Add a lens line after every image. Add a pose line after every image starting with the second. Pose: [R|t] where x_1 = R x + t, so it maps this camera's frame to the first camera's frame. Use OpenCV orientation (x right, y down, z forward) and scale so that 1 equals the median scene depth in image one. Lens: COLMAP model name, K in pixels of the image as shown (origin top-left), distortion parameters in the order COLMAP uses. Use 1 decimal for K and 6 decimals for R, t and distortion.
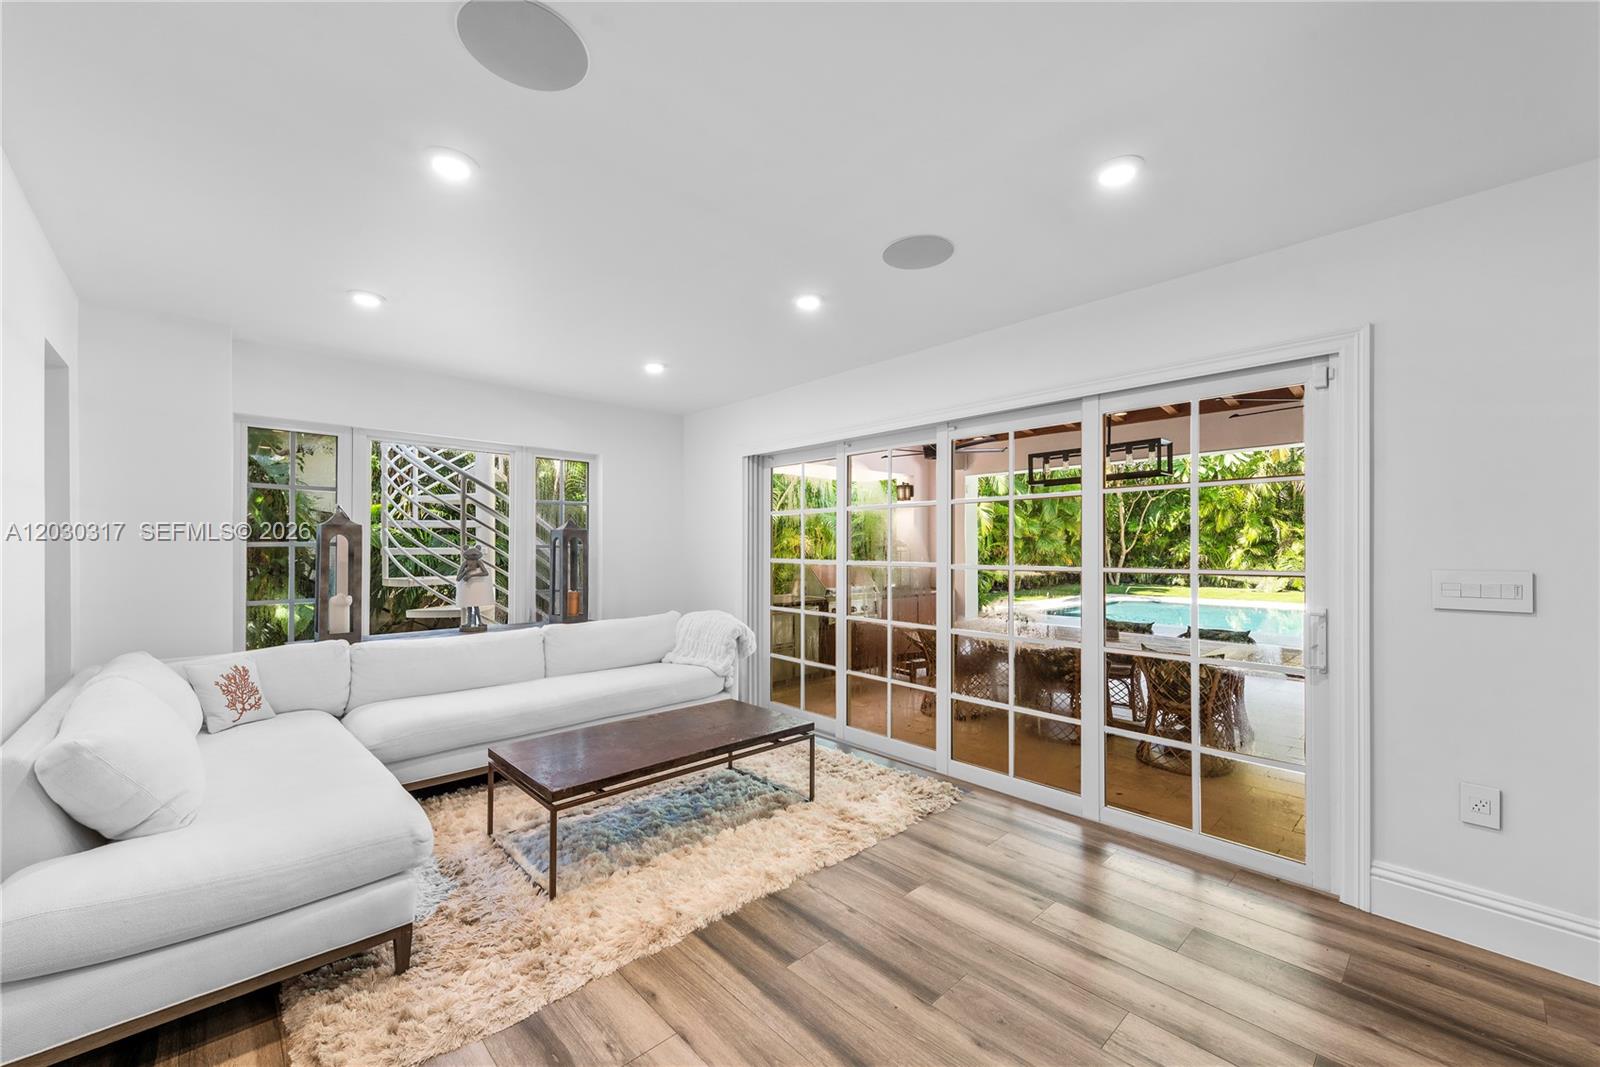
lens RADIAL K [[641.1, 0, 798.1], [0, 641.1, 535.9], [0, 0, 1]] dist [0.014159, -0.003250]
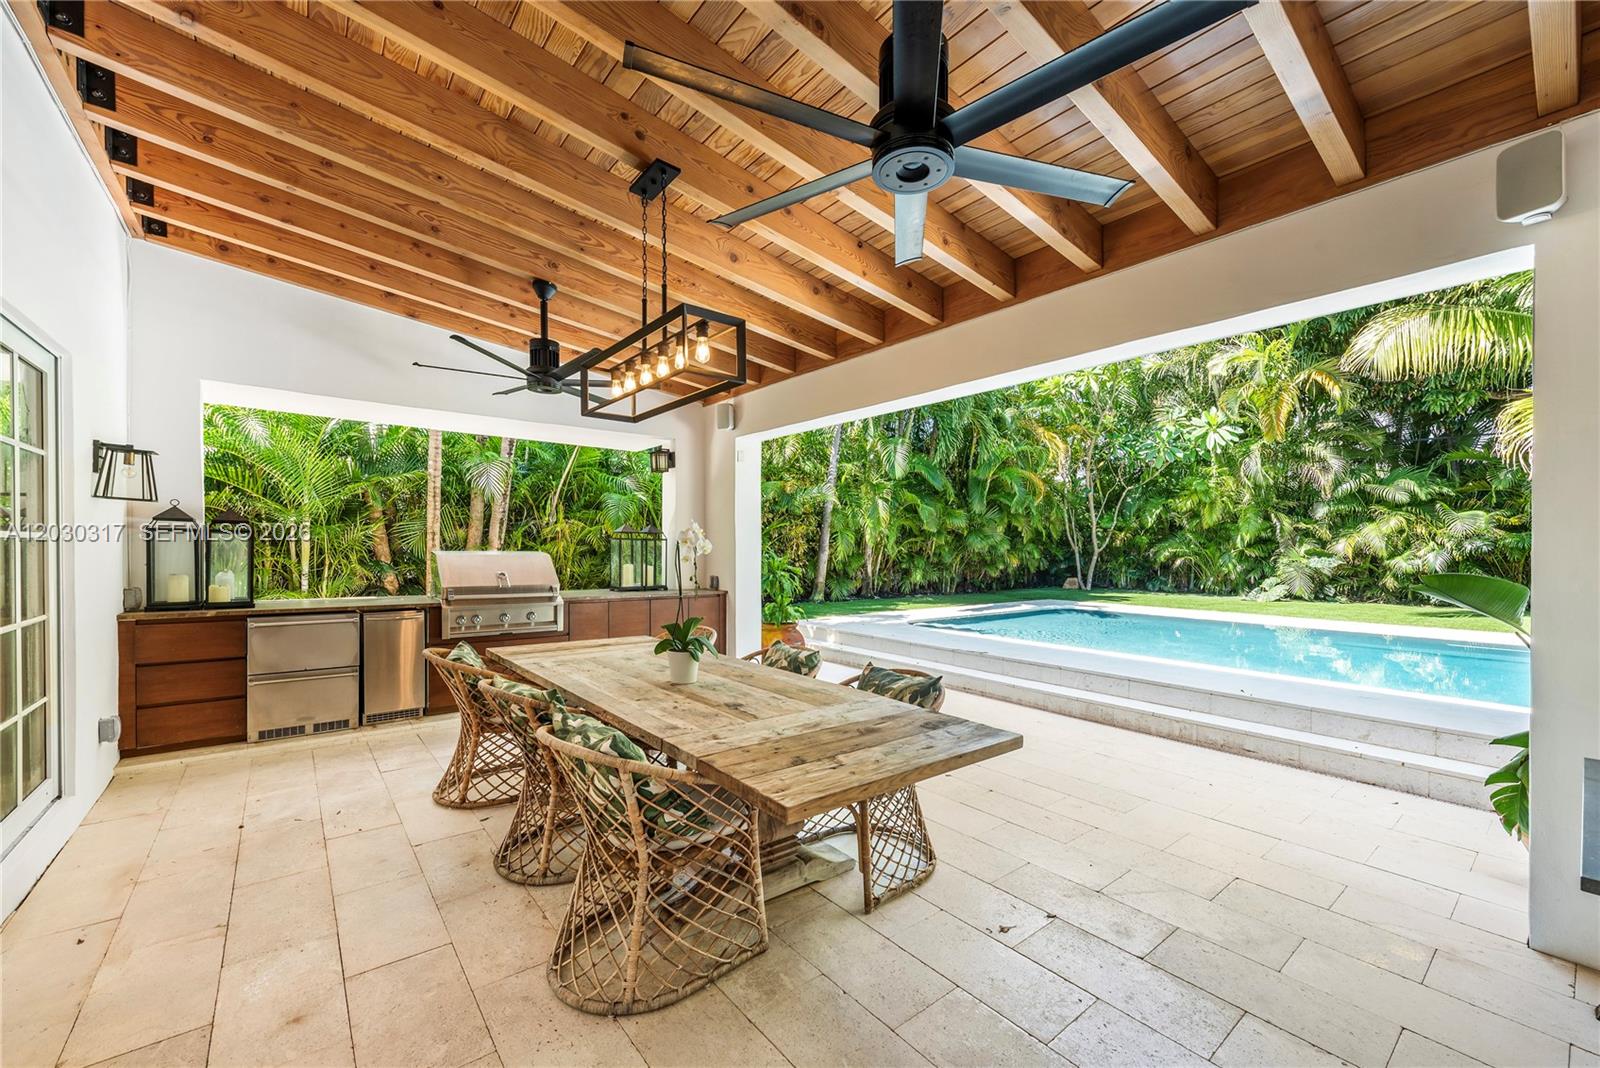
lens RADIAL K [[641.1, 0, 803.6], [0, 641.1, 539.2], [0, 0, 1]] dist [0.014159, -0.003250]
pose [[0.997819, 0.002358, -0.065969, 0.201416], [-0.002581, 0.999991, -0.003289, 0.012095], [0.065960, 0.003452, 0.997816, 0.150451]]
